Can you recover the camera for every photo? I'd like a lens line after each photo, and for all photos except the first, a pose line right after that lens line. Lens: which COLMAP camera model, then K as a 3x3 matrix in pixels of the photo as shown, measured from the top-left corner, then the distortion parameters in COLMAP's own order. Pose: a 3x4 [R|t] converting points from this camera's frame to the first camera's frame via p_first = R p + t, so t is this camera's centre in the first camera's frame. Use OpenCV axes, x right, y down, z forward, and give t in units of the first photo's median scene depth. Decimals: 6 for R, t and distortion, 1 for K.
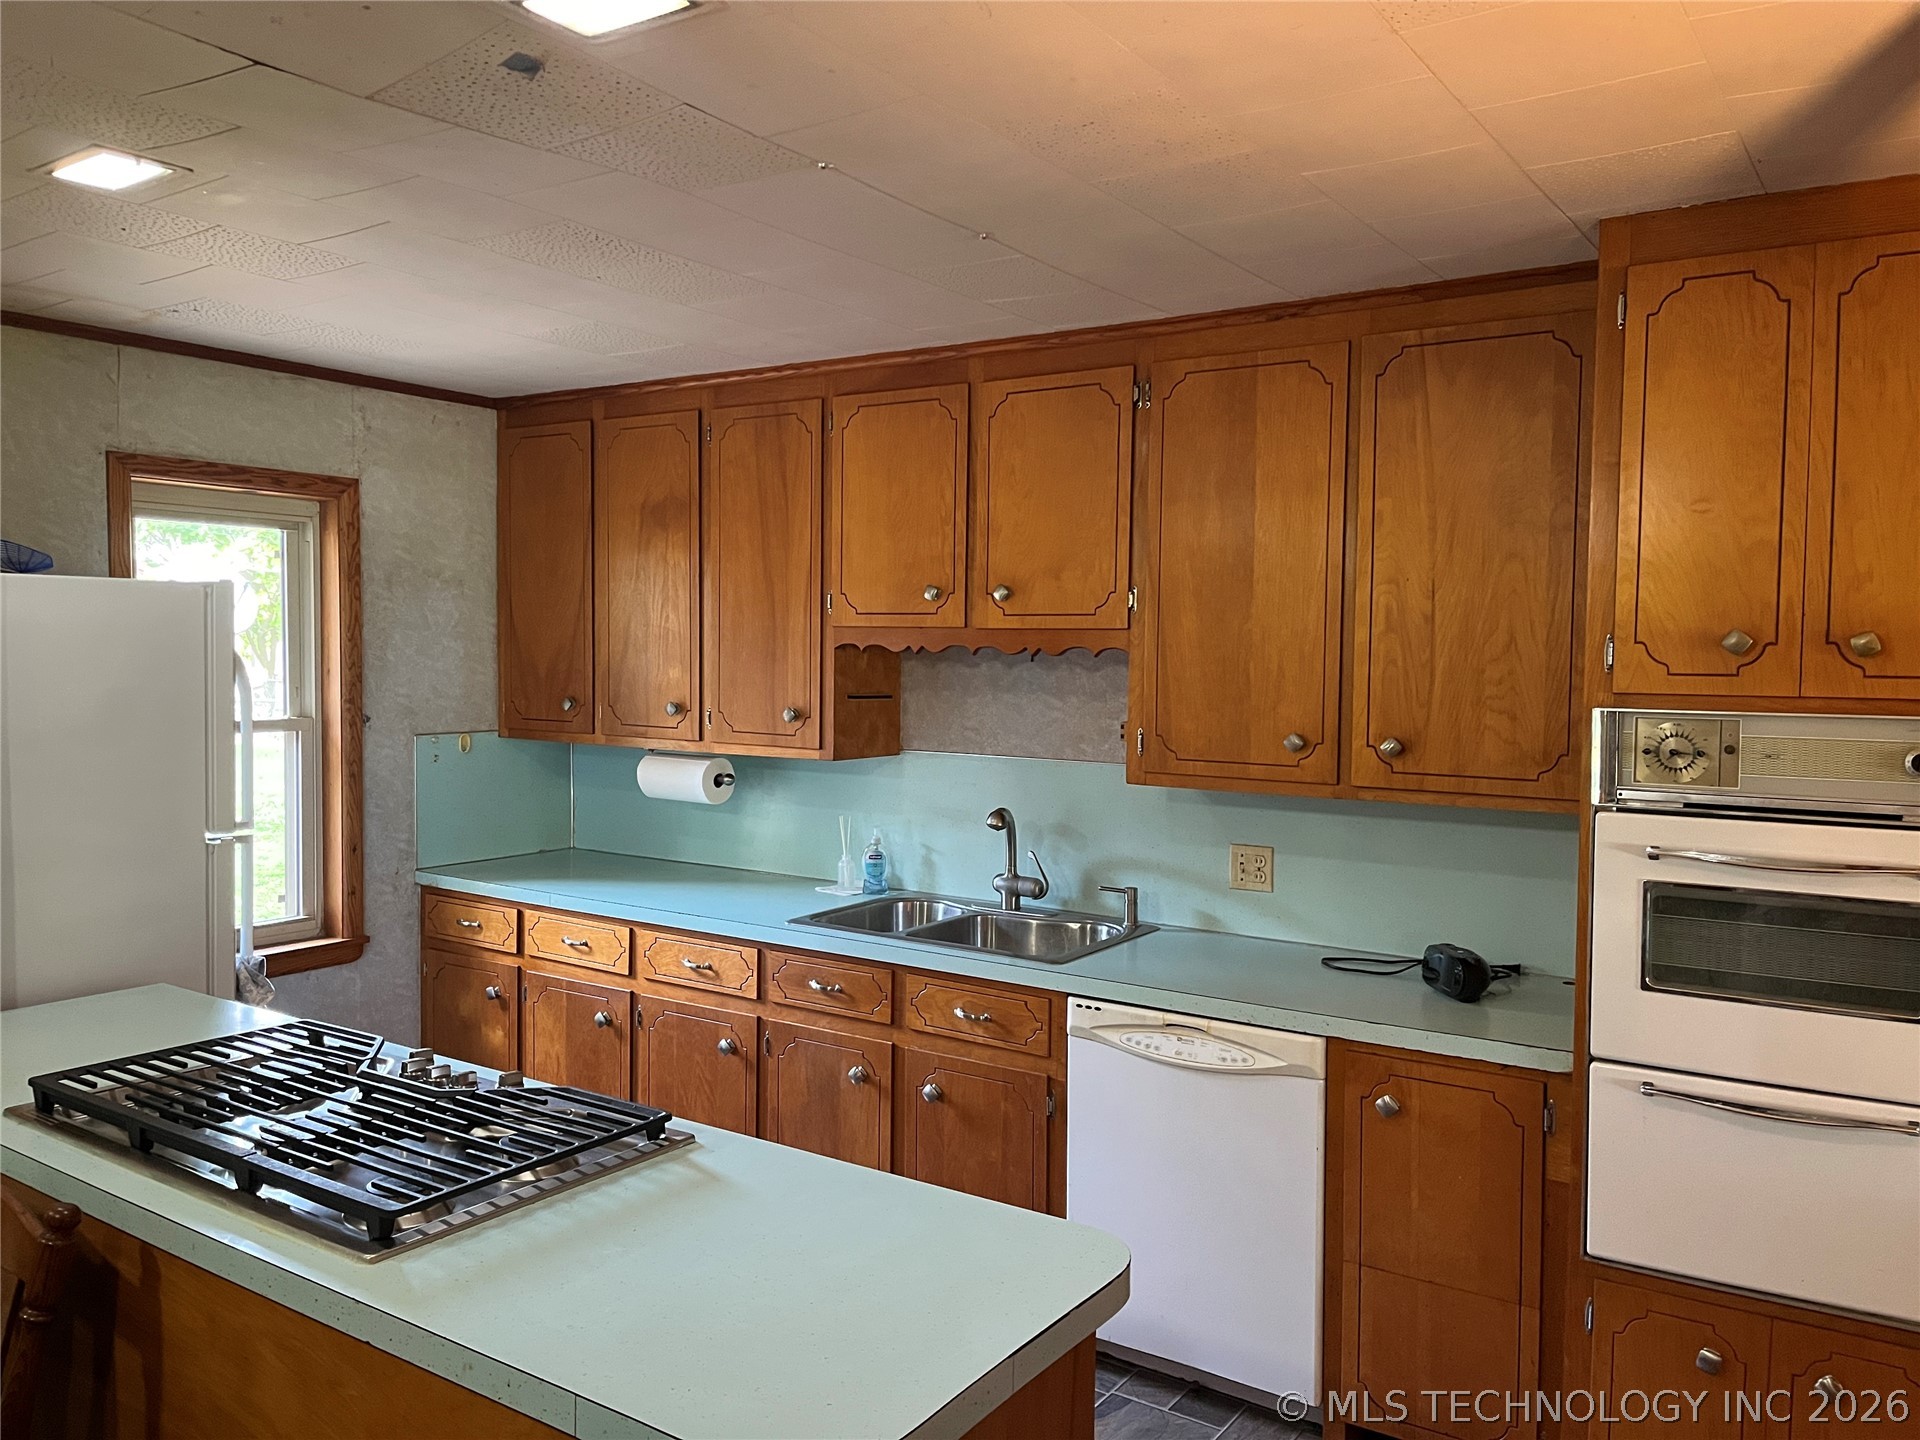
lens RADIAL K [[1456.5, 0, 977.6], [0, 1456.5, 724.5], [0, 0, 1]] dist [0.003327, -0.034335]
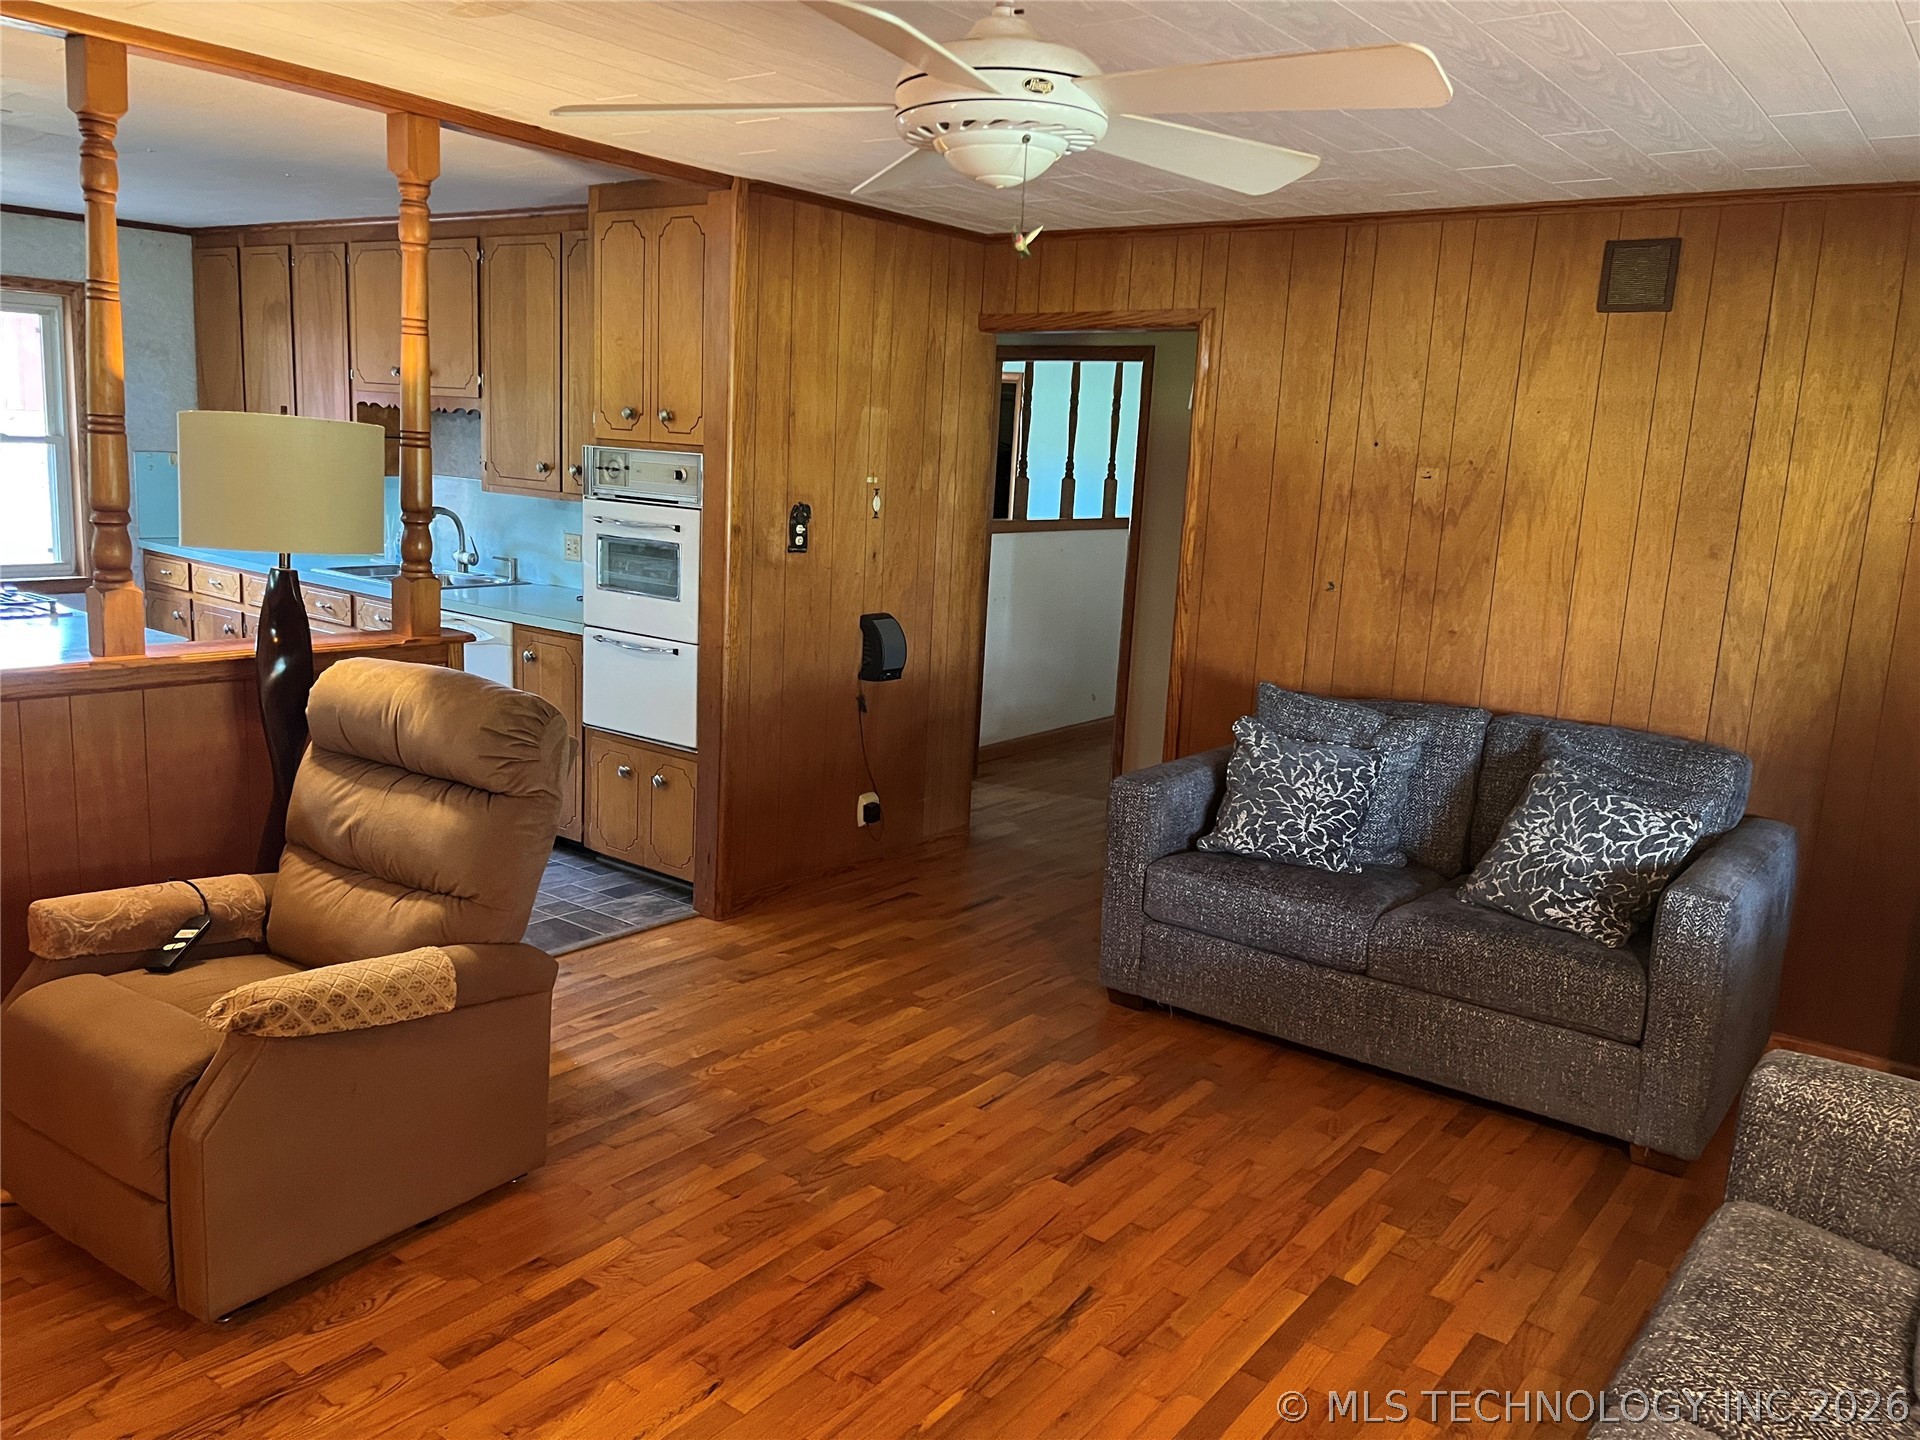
lens RADIAL K [[1456.5, 0, 947.5], [0, 1456.5, 719.1], [0, 0, 1]] dist [0.003327, -0.034335]
pose [[0.997751, 0.053255, -0.040713, 0.628530], [-0.046940, 0.988632, 0.142844, 0.031220], [0.047857, -0.140611, 0.988908, -0.598601]]
